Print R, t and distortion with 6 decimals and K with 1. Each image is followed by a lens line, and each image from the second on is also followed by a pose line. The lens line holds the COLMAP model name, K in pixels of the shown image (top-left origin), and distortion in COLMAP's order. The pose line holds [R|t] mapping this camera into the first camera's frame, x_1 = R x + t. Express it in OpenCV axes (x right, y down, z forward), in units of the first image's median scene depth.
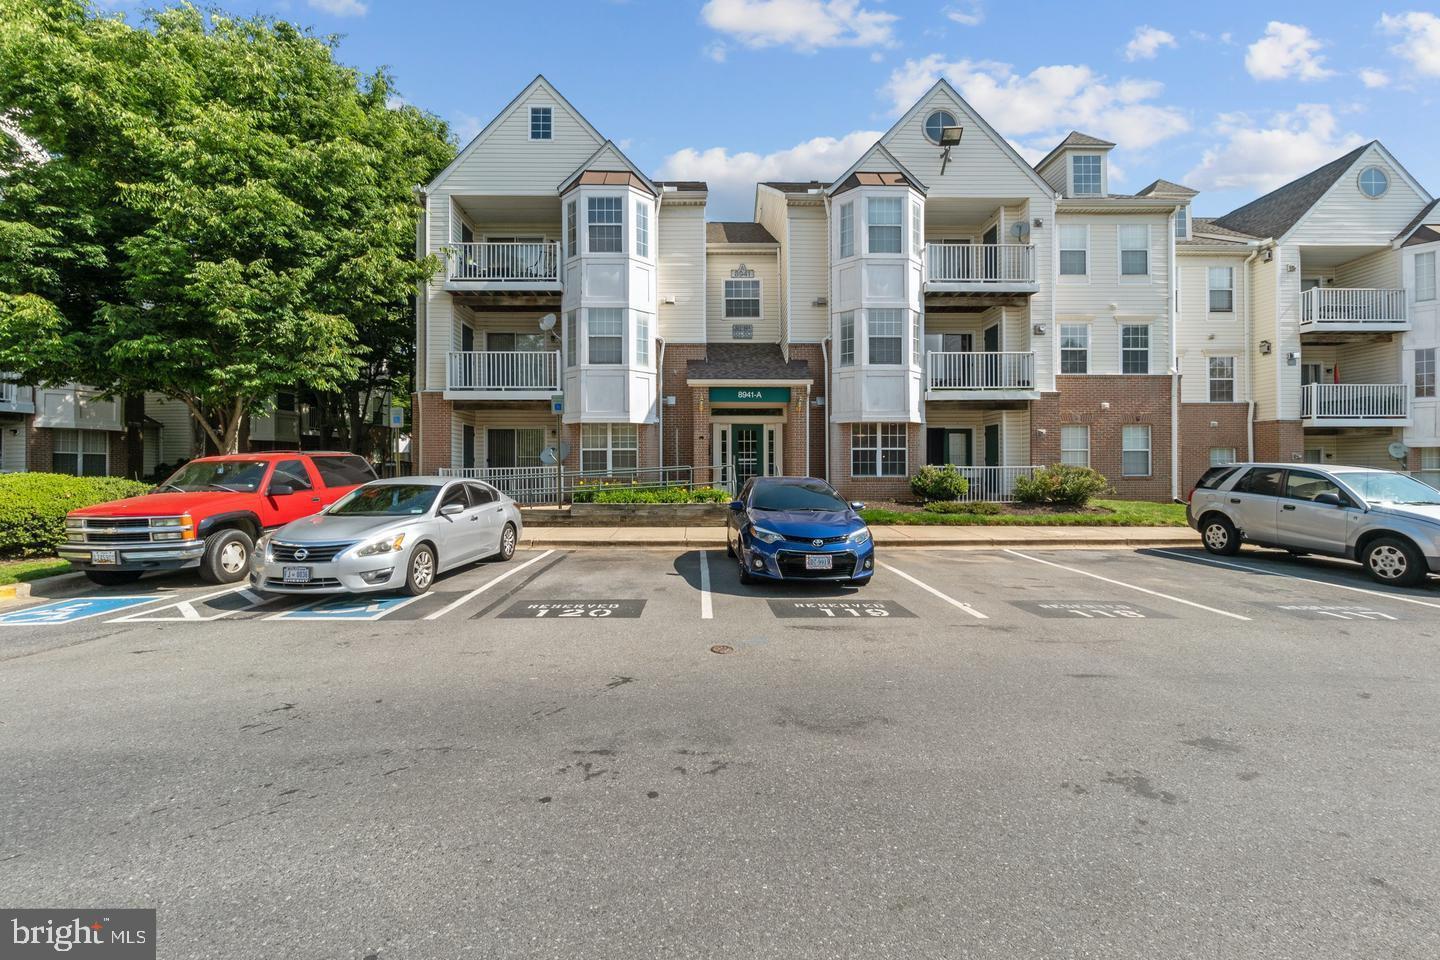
lens RADIAL K [[623.6, 0, 719.1], [0, 623.6, 474.2], [0, 0, 1]] dist [-0.002333, -0.000064]
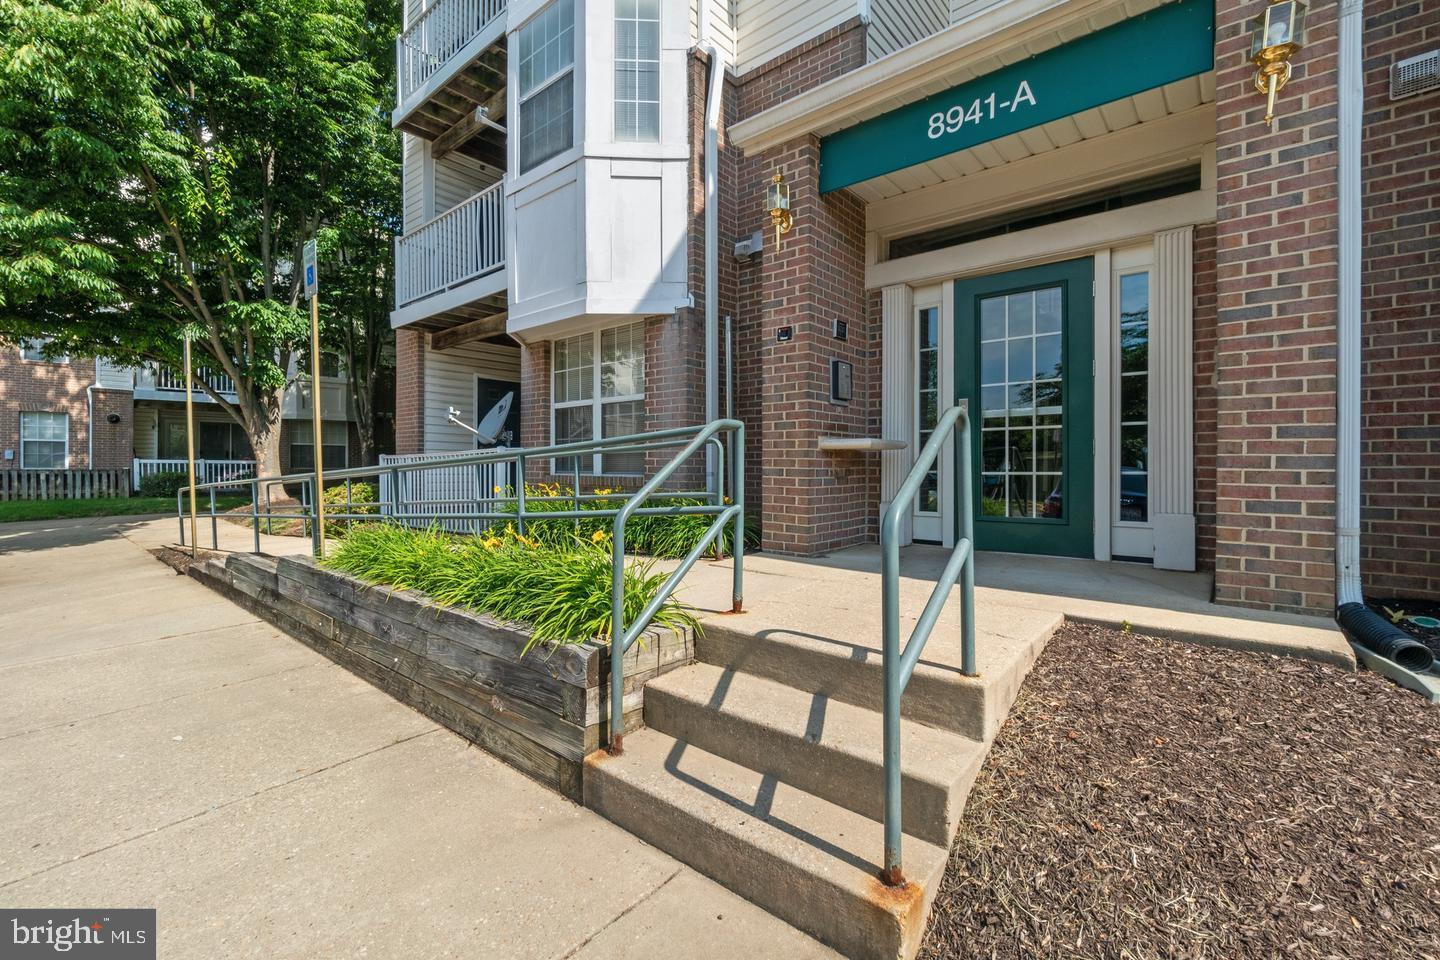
lens RADIAL K [[623.6, 0, 712.7], [0, 623.6, 471.2], [0, 0, 1]] dist [-0.002333, -0.000064]
pose [[0.741423, 0.007829, -0.670992, 0.128692], [-0.003899, 0.999965, 0.007359, -0.000580], [0.671027, -0.002840, 0.741428, 0.770678]]
